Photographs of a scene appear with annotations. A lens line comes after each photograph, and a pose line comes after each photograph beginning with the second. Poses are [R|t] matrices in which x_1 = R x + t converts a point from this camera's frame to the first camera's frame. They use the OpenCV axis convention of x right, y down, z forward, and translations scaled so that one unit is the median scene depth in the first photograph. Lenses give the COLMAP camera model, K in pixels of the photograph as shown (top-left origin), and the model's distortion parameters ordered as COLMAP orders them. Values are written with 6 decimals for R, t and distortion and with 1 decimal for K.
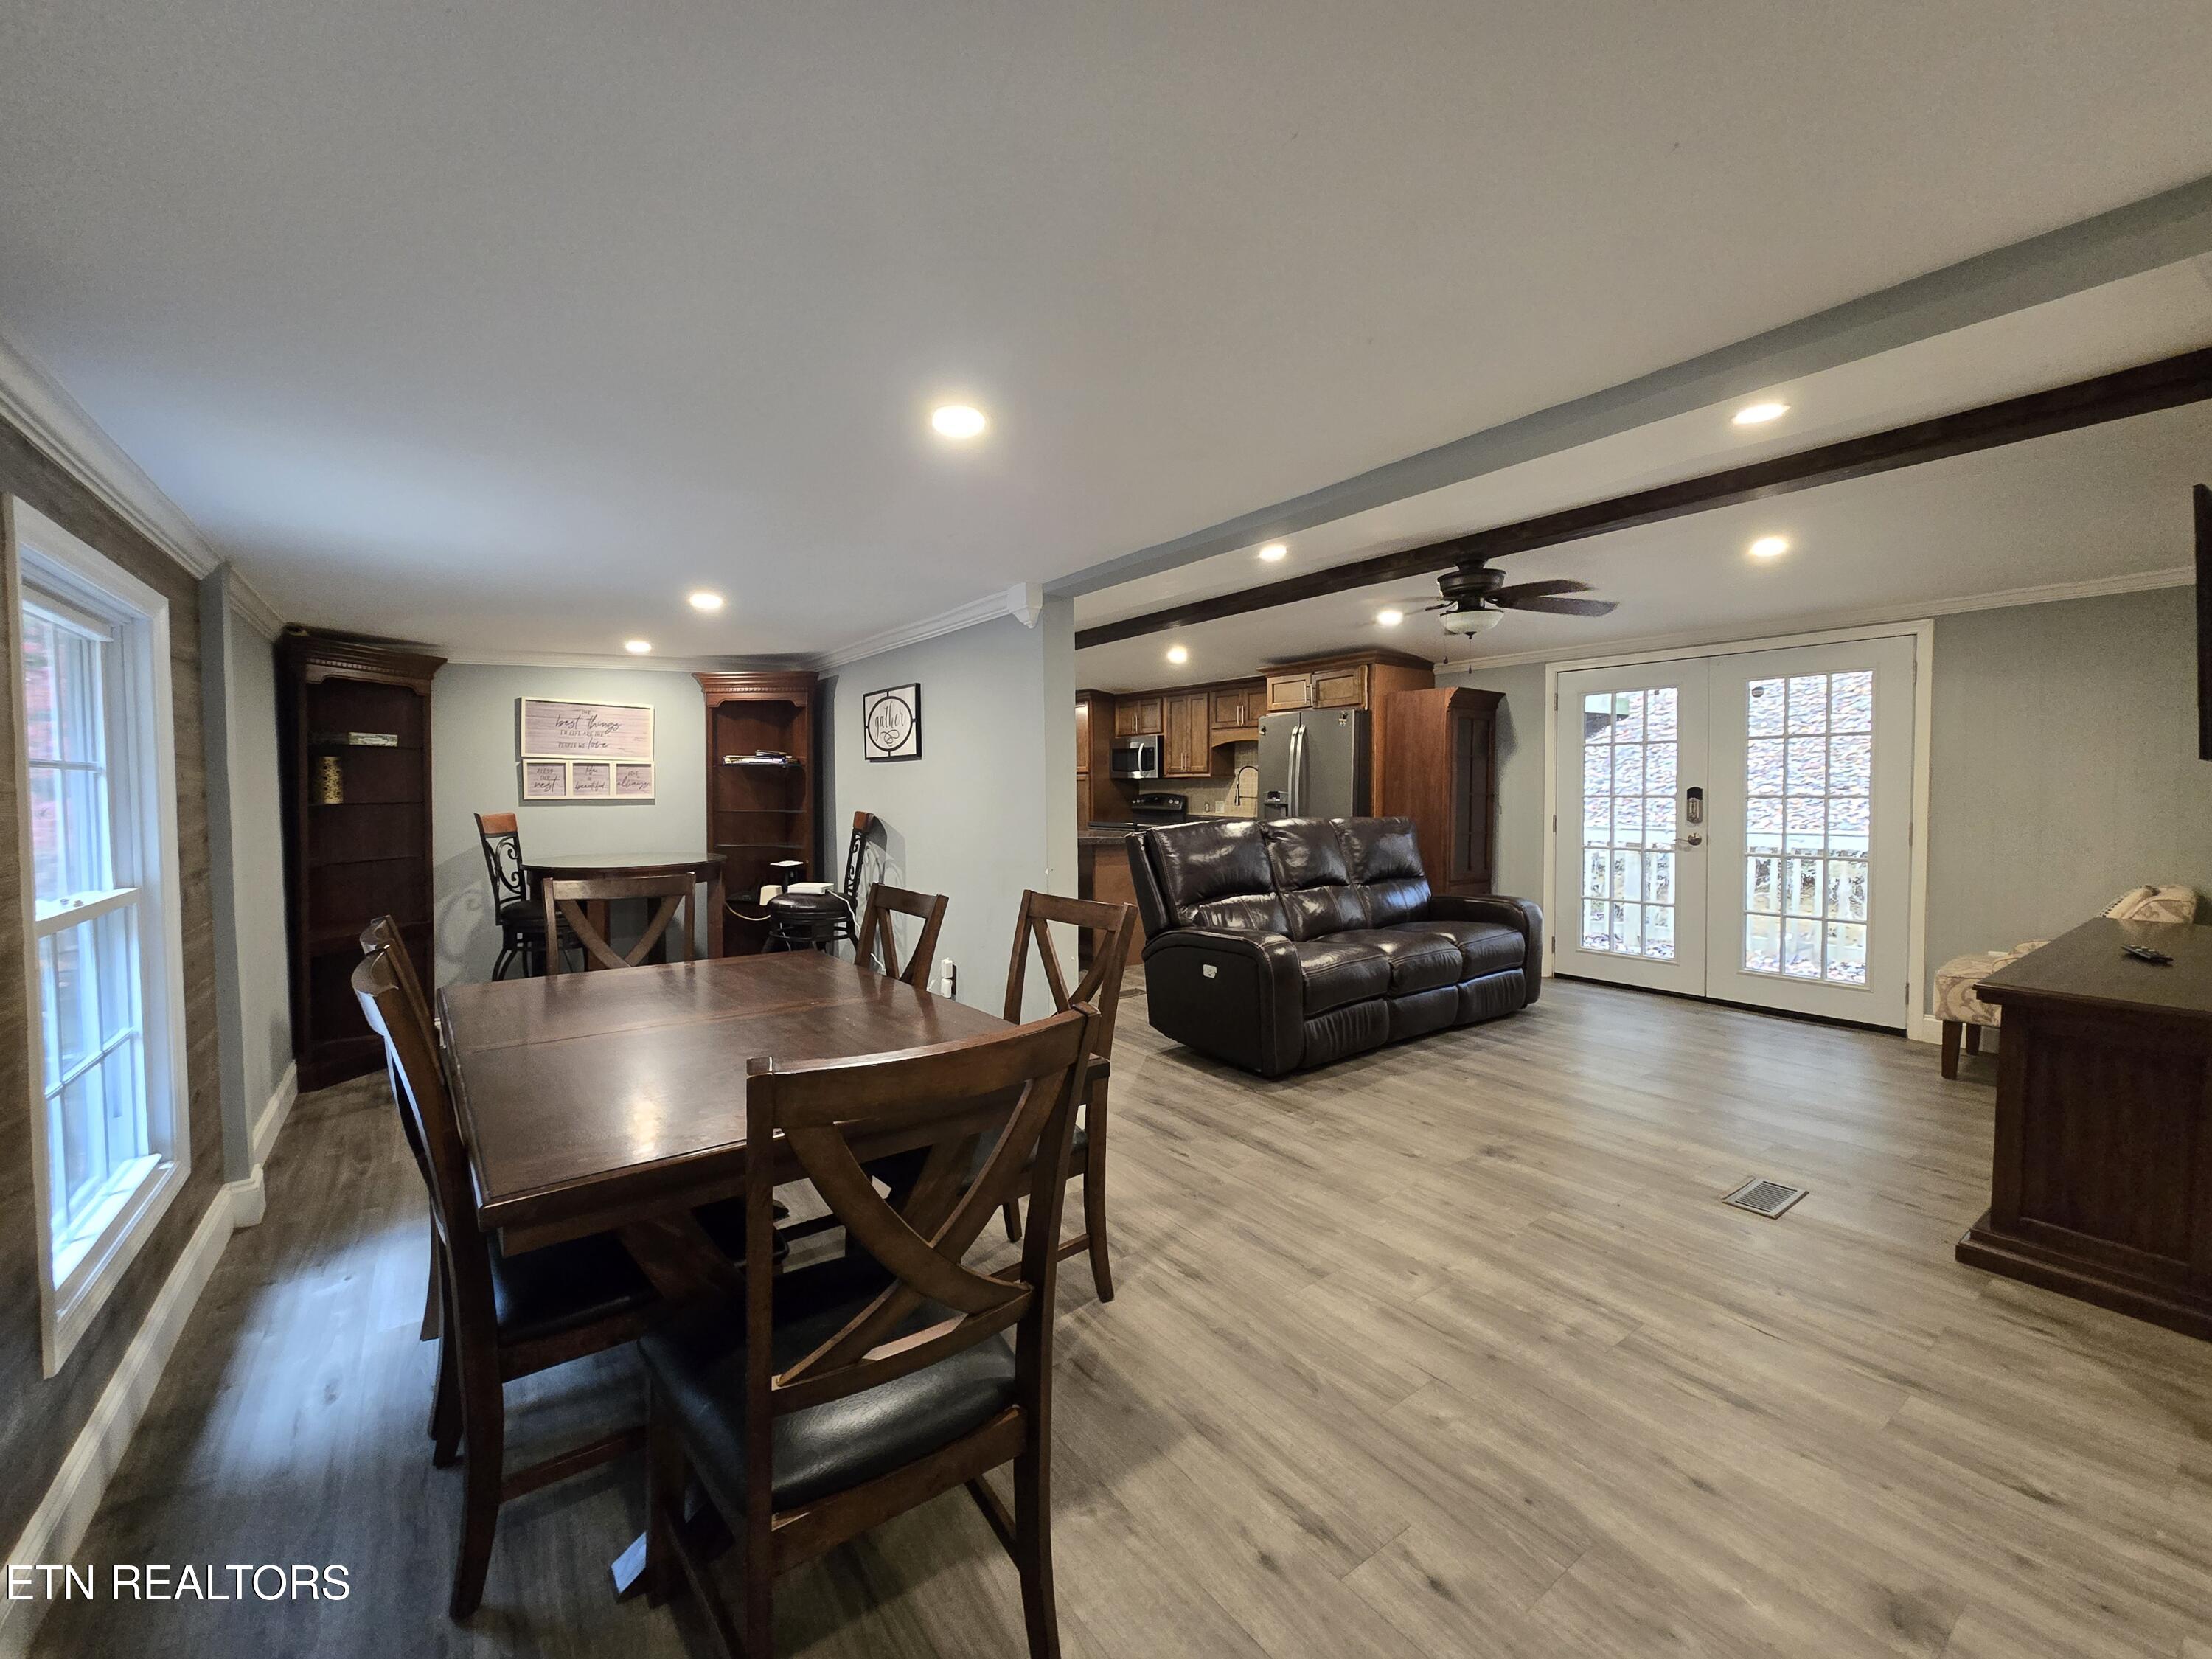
lens RADIAL K [[907.8, 0, 1102.9], [0, 907.8, 822.7], [0, 0, 1]] dist [-0.000174, 0.000994]
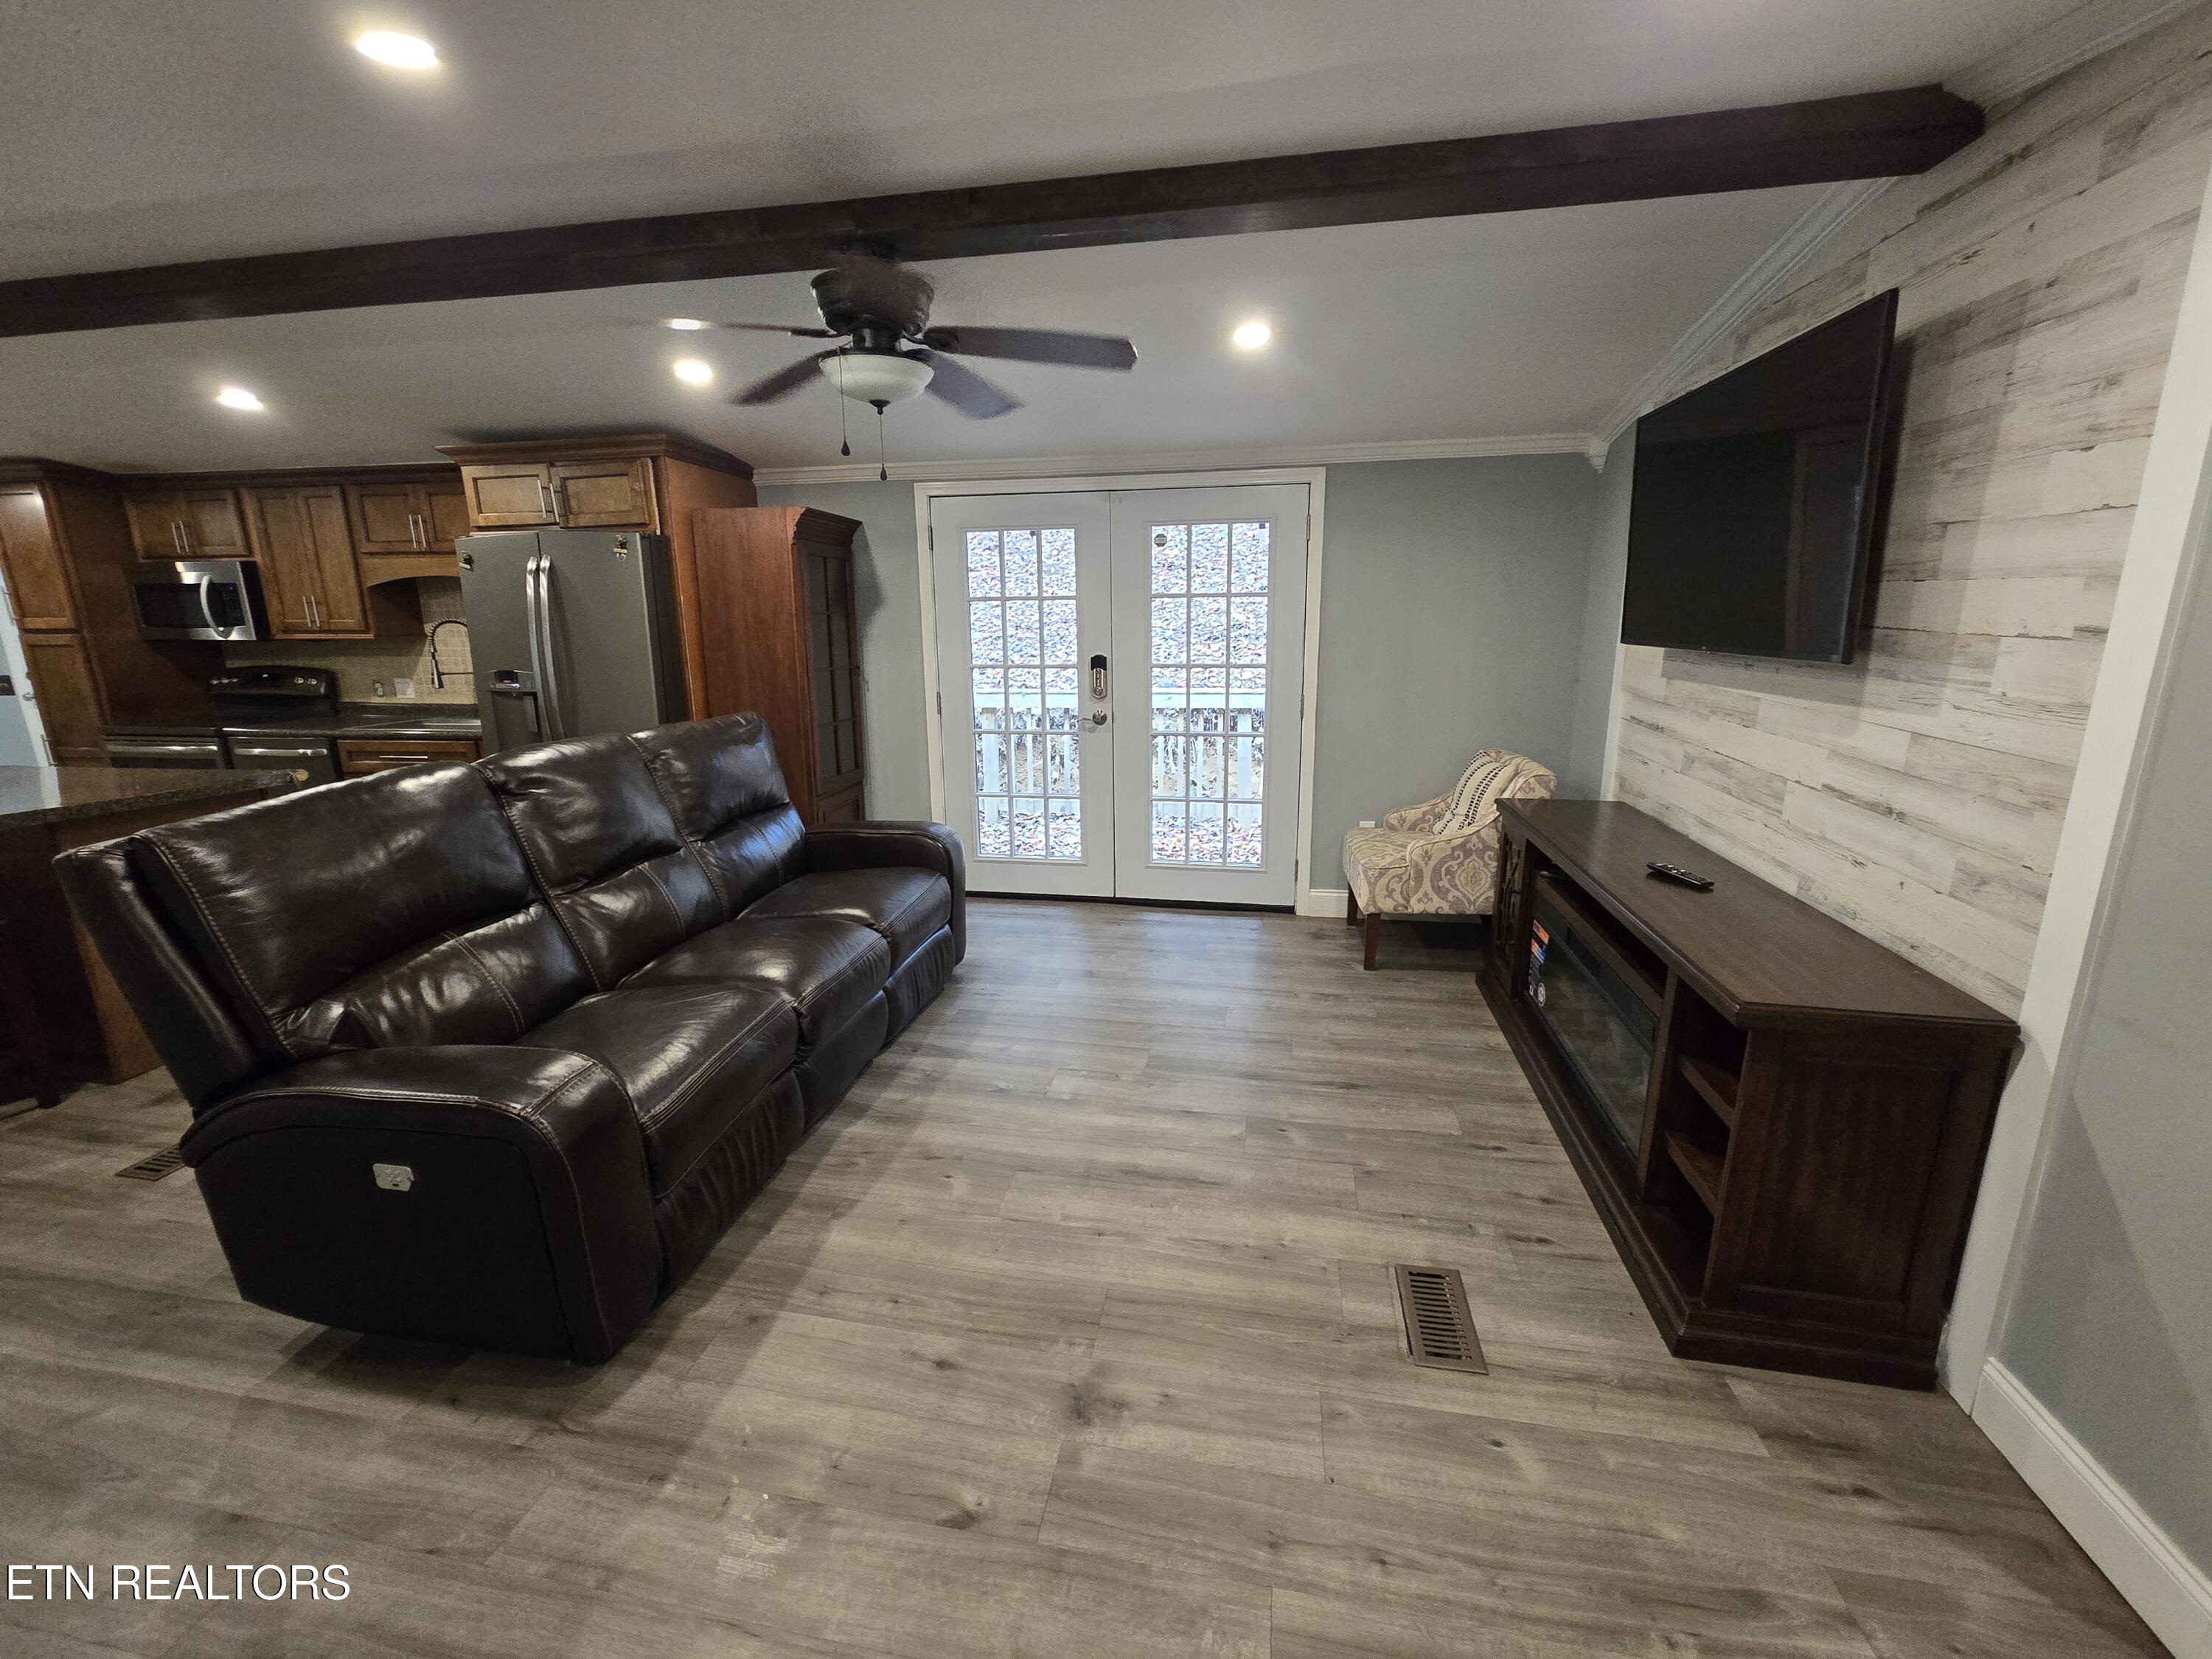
lens RADIAL K [[907.8, 0, 1100.7], [0, 907.8, 818.9], [0, 0, 1]] dist [-0.000174, 0.000994]
pose [[0.727170, -0.153927, 0.668977, 0.103582], [0.033400, 0.981315, 0.189488, -0.066441], [-0.685644, -0.115446, 0.718724, 0.518060]]
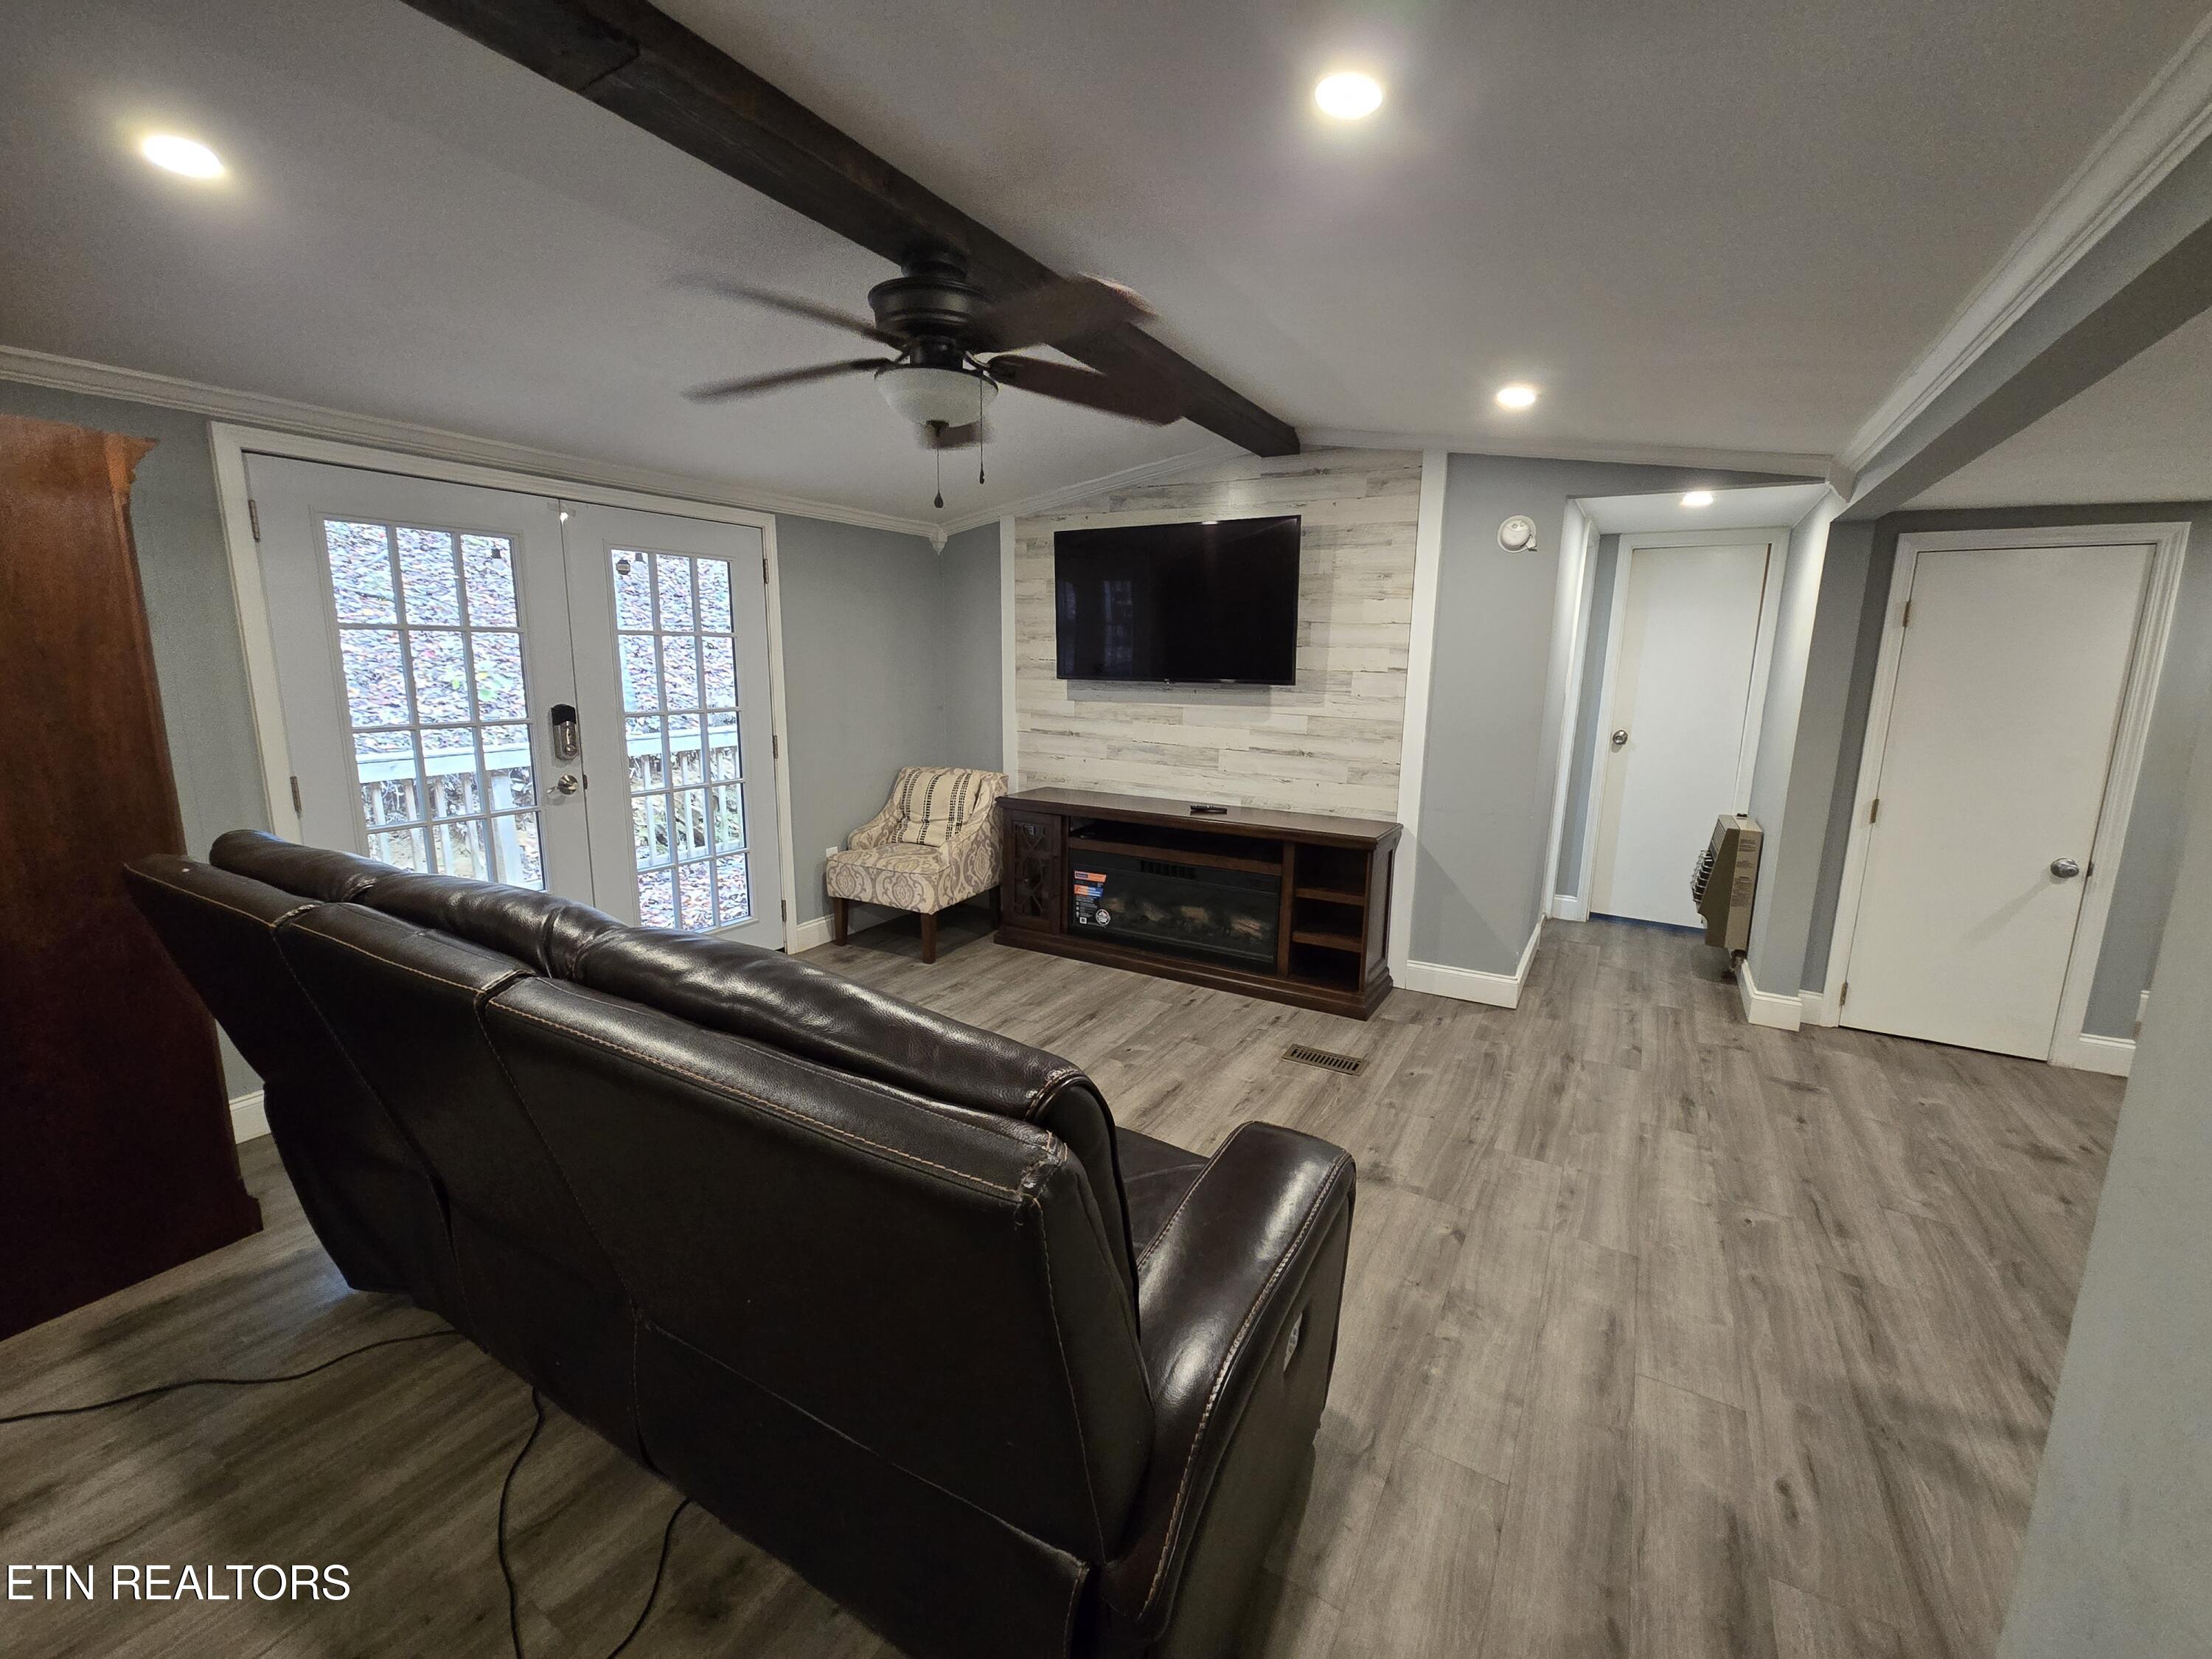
lens RADIAL K [[907.8, 0, 1101.7], [0, 907.8, 823.6], [0, 0, 1]] dist [-0.000174, 0.000994]
pose [[-0.396465, -0.163586, 0.903358, -0.128096], [0.029908, 0.981173, 0.190803, -0.091054], [-0.917563, 0.102664, -0.384108, 1.210928]]
